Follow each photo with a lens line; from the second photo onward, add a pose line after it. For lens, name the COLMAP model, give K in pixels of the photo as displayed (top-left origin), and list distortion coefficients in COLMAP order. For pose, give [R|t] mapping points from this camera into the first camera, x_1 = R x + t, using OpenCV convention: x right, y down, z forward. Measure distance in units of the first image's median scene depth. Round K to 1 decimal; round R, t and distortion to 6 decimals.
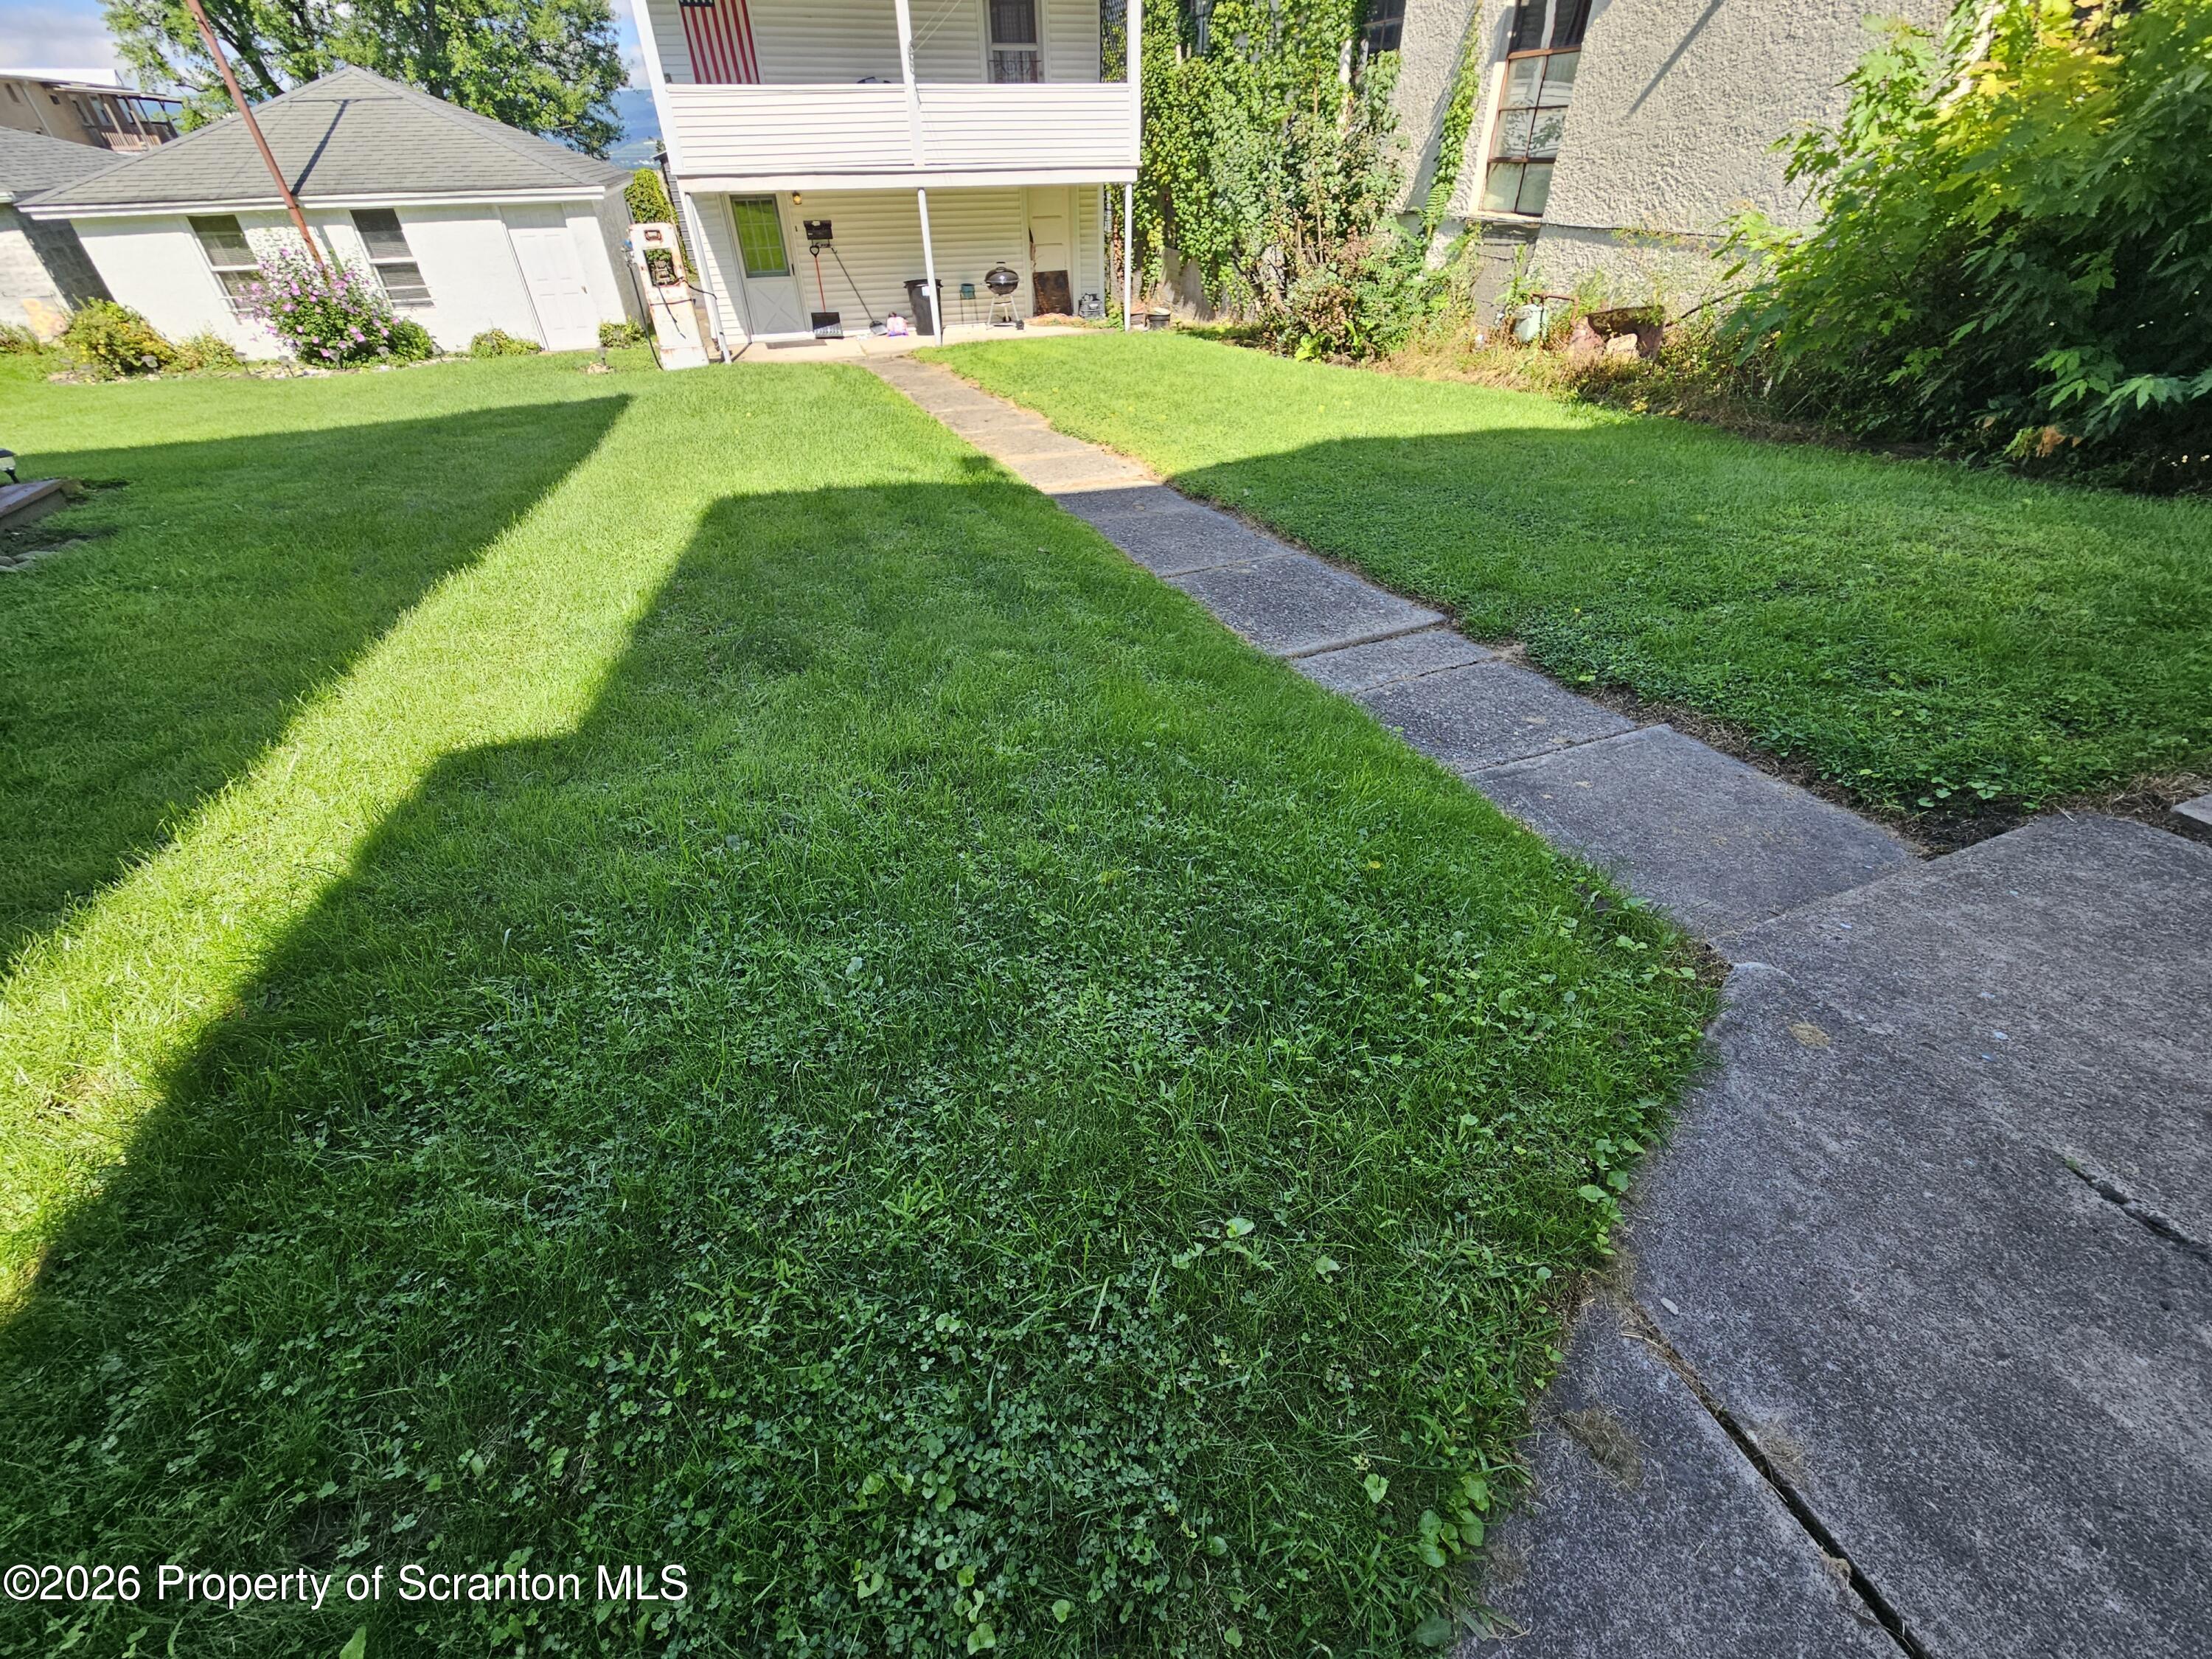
lens RADIAL K [[897.9, 0, 1106.0], [0, 897.9, 829.5], [0, 0, 1]] dist [-0.000975, -0.000476]
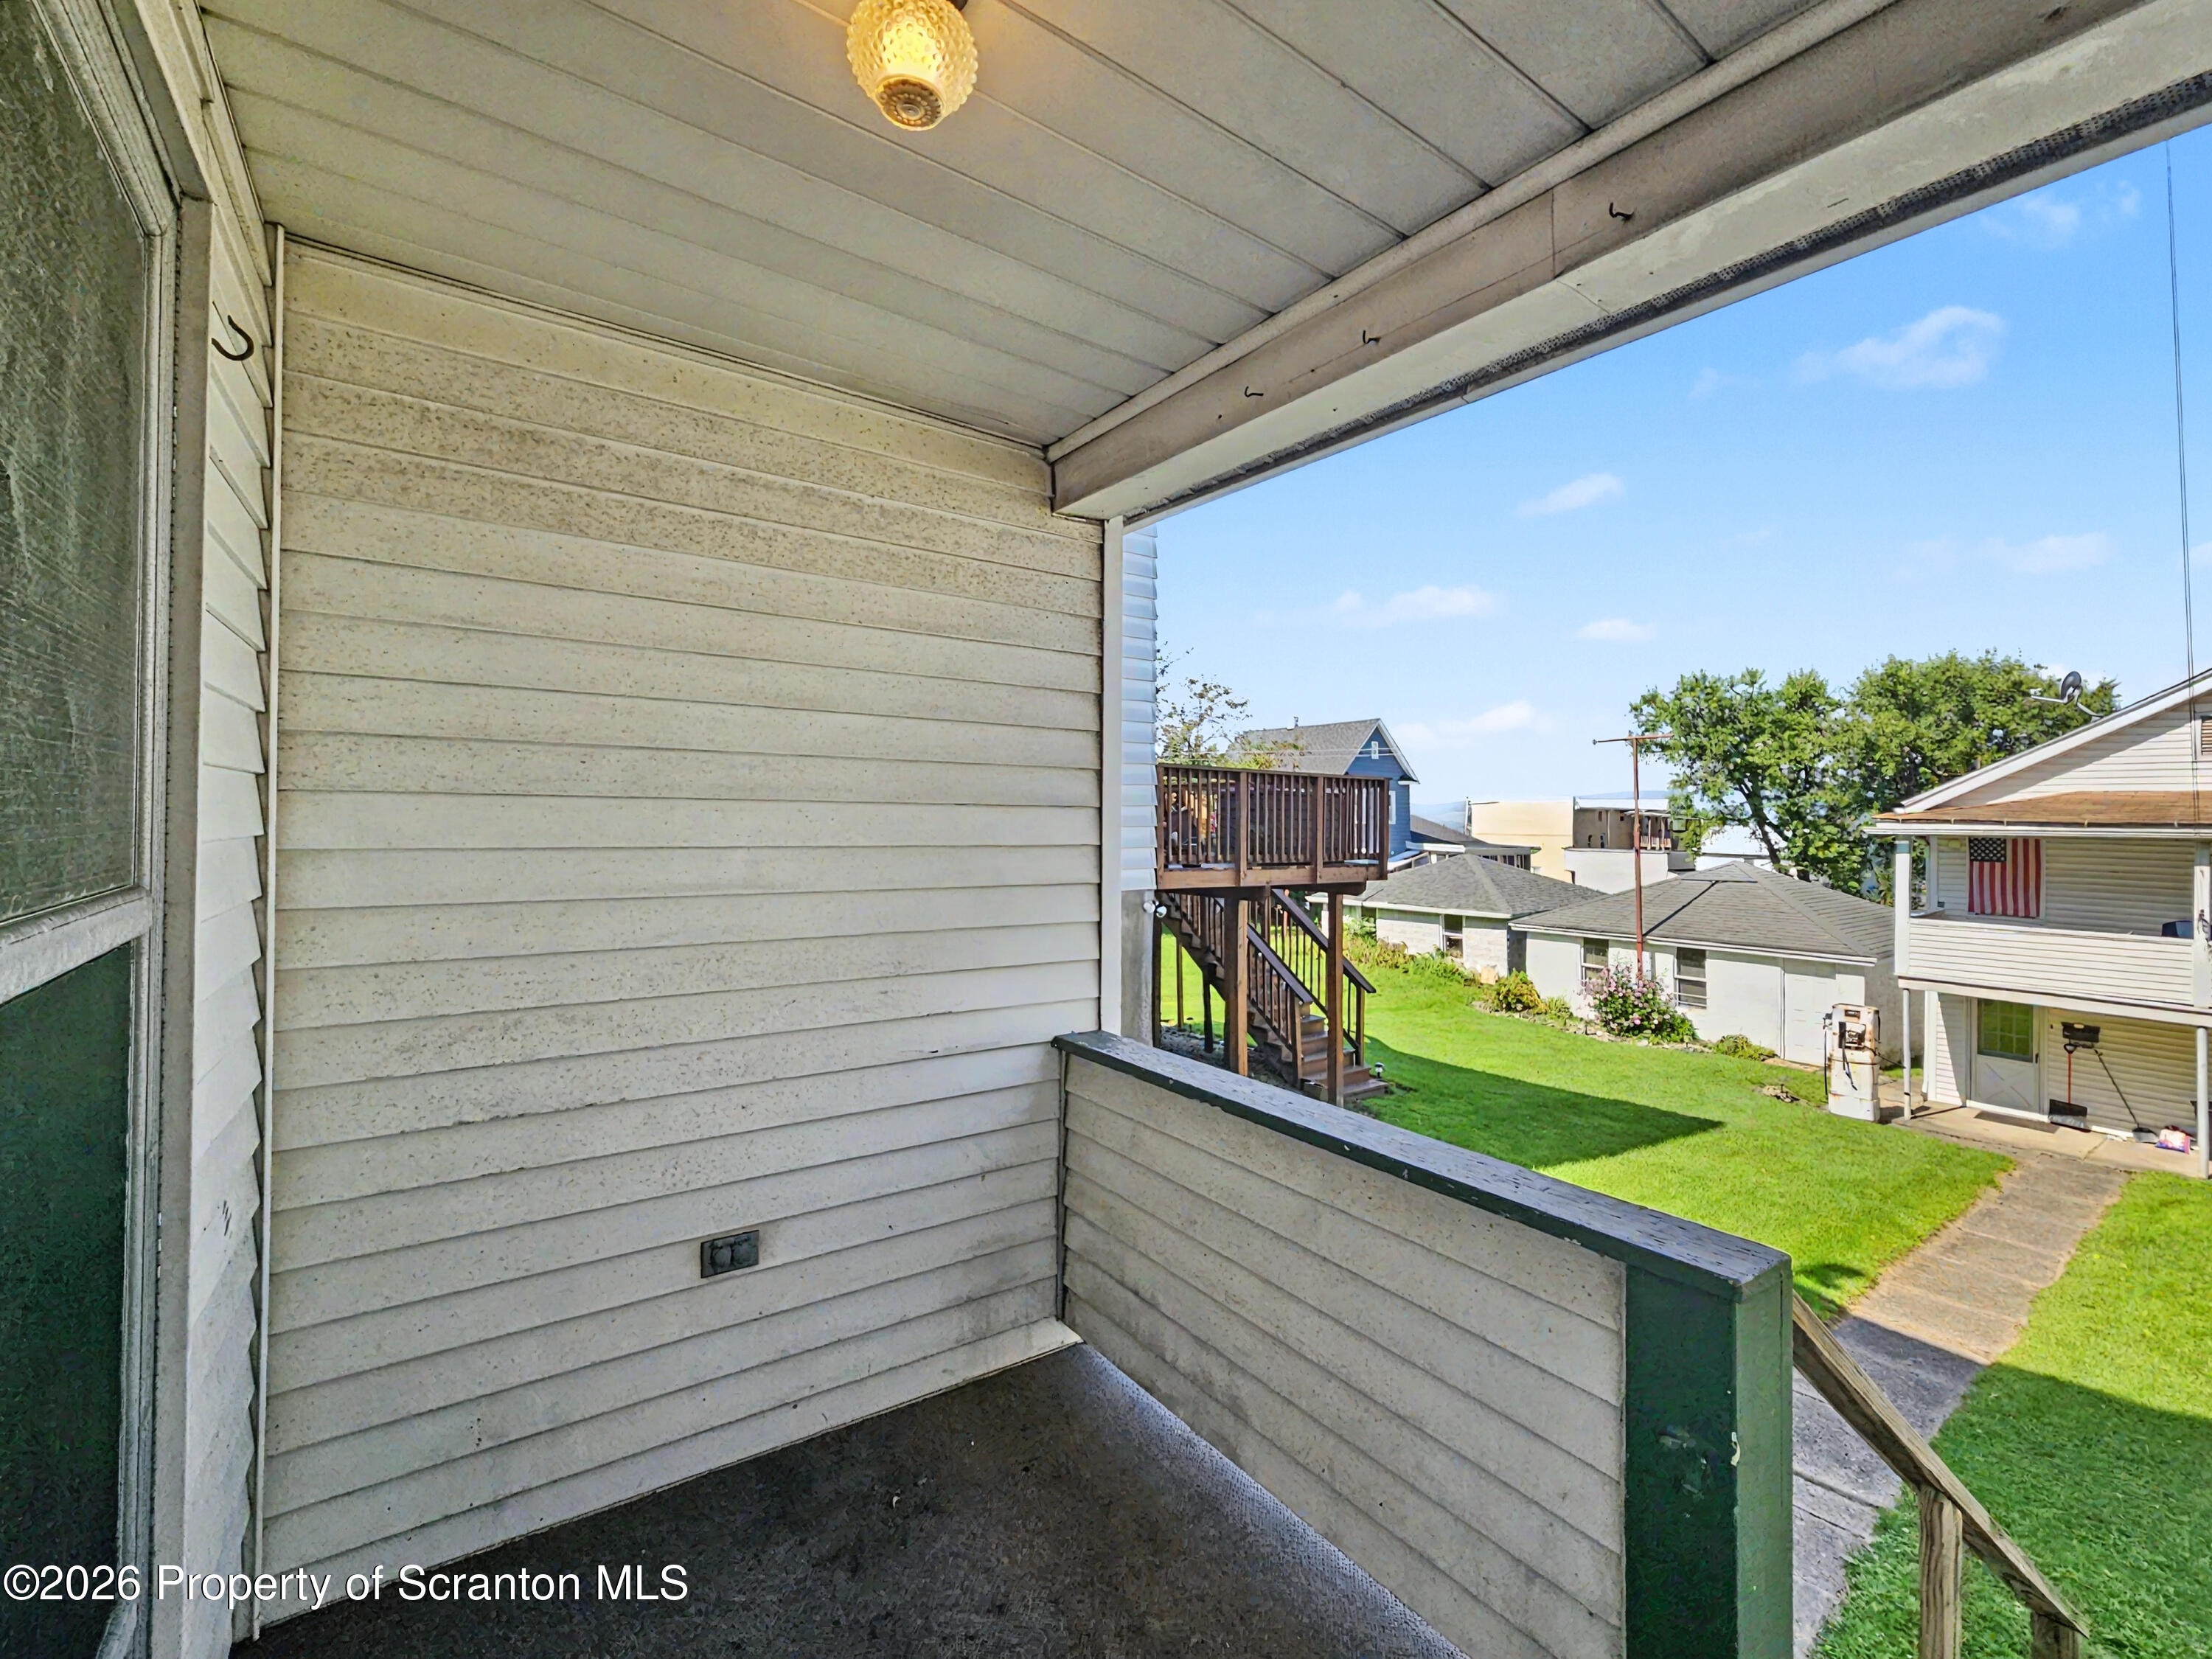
lens RADIAL K [[943.8, 0, 1106.4], [0, 943.8, 810.0], [0, 0, 1]] dist [0.000153, 0.000127]
pose [[0.306396, 0.002881, -0.951900, 0.337251], [-0.592878, 0.782928, -0.188465, -0.024975], [0.744726, 0.622106, 0.241595, -0.203809]]
